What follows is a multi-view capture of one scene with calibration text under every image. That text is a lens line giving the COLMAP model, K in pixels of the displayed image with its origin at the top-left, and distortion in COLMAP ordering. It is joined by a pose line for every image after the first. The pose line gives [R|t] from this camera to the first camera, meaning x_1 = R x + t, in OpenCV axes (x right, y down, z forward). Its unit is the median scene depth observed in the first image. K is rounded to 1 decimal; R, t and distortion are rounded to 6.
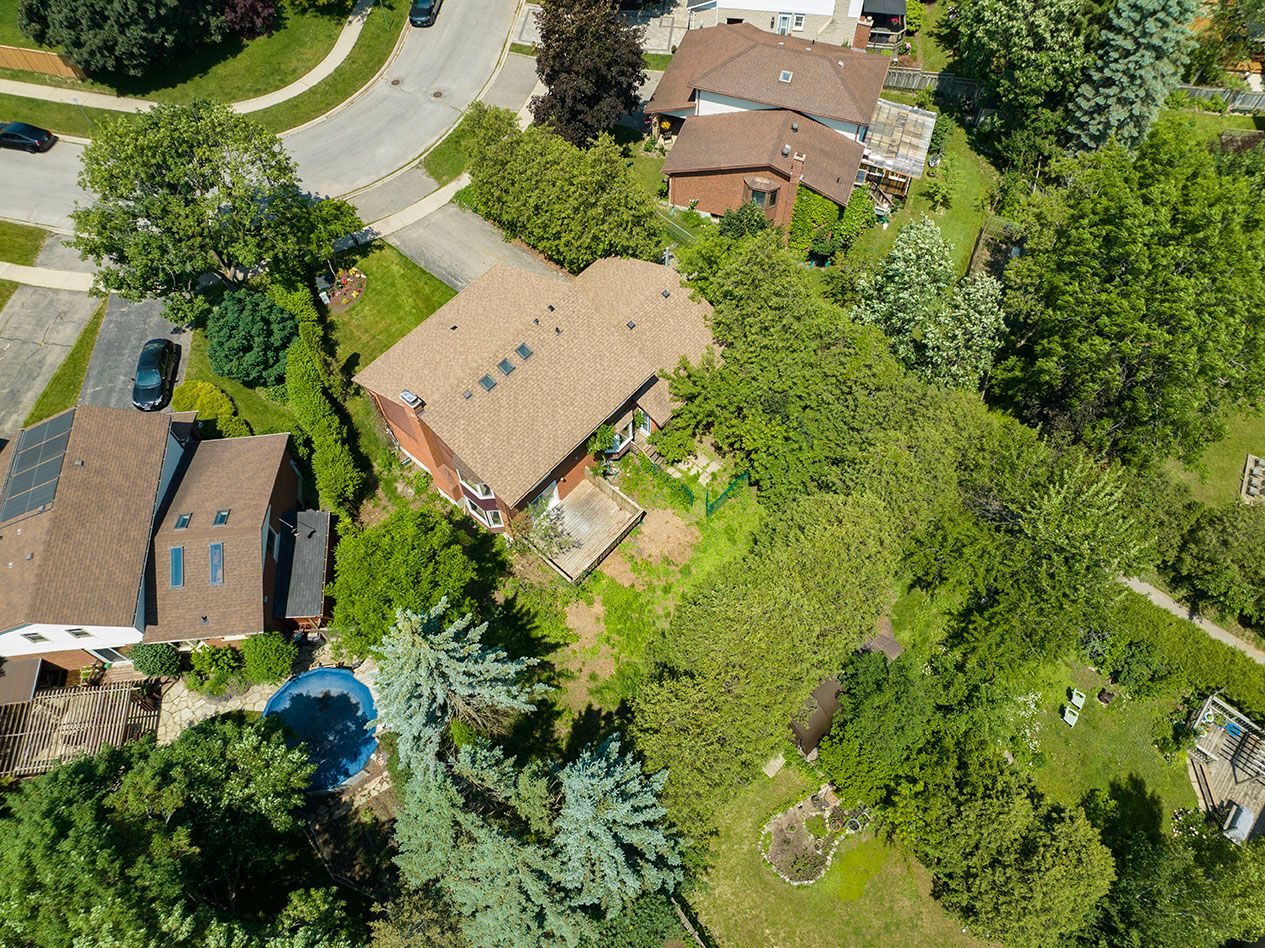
lens RADIAL K [[892.0, 0, 630.3], [0, 892.0, 471.6], [0, 0, 1]] dist [-0.063900, 0.033158]
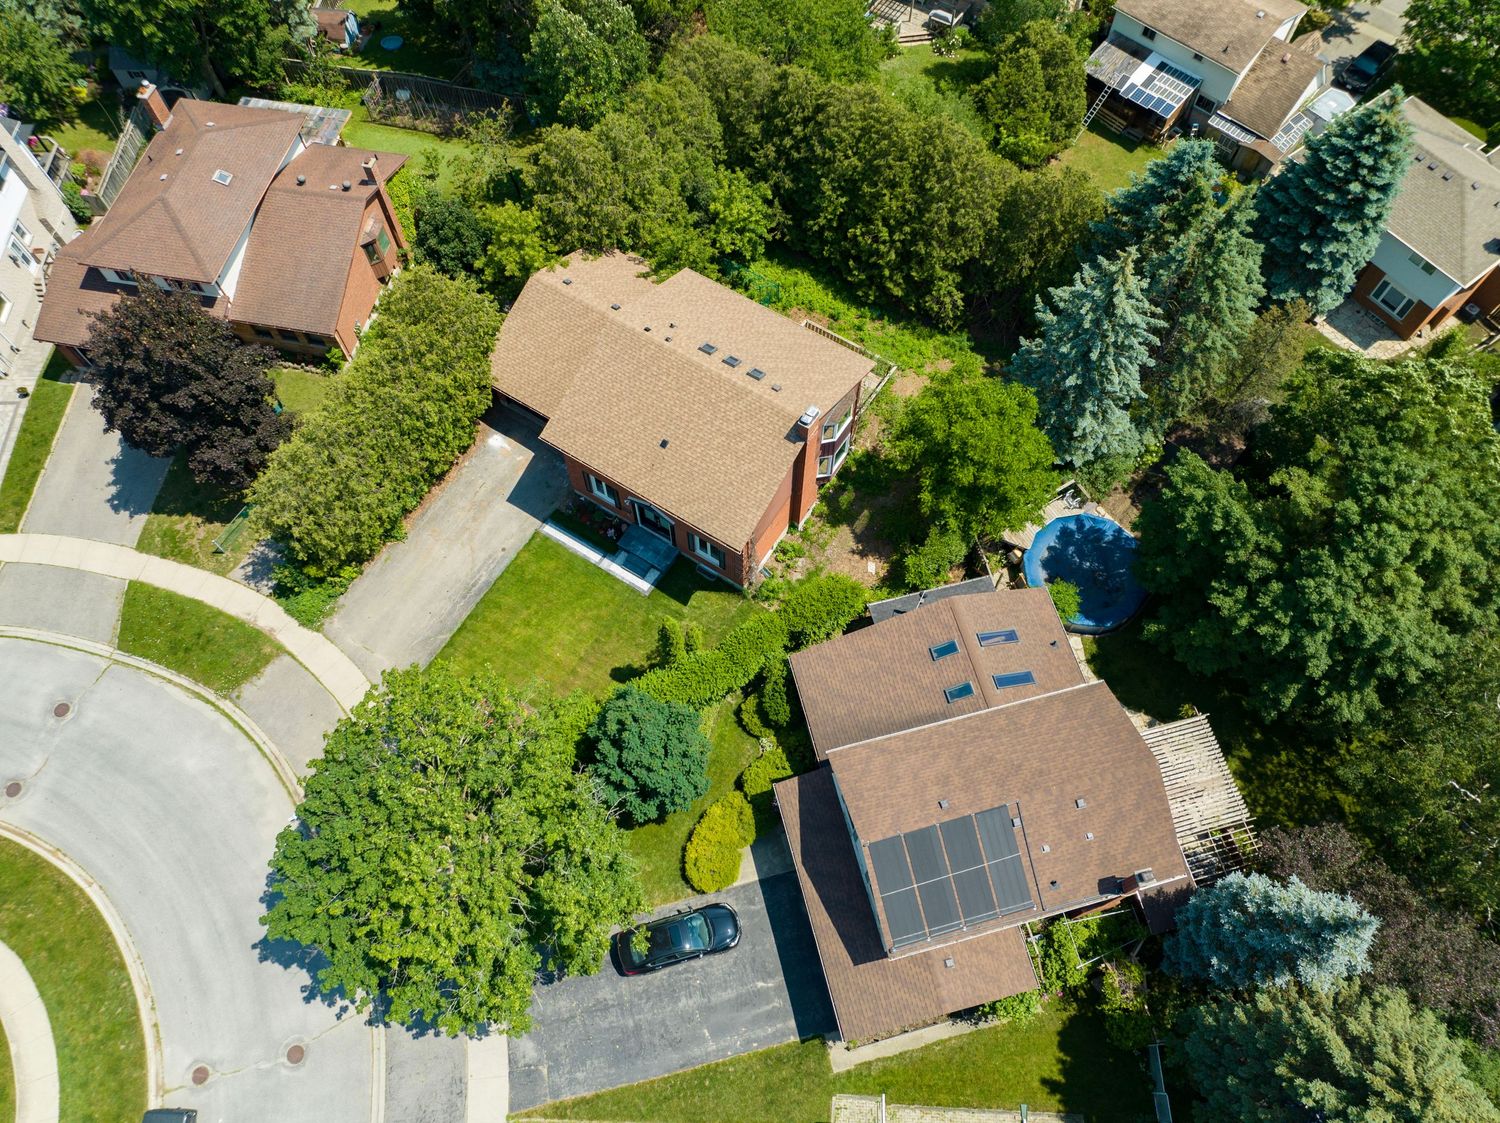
lens RADIAL K [[1057.7, 0, 747.4], [0, 1057.7, 558.6], [0, 0, 1]] dist [-0.063900, 0.033158]
pose [[-0.143286, -0.881764, 0.449401, -0.770205], [0.851582, 0.121517, 0.509943, -0.603528], [-0.504259, 0.455769, 0.733483, 0.295583]]
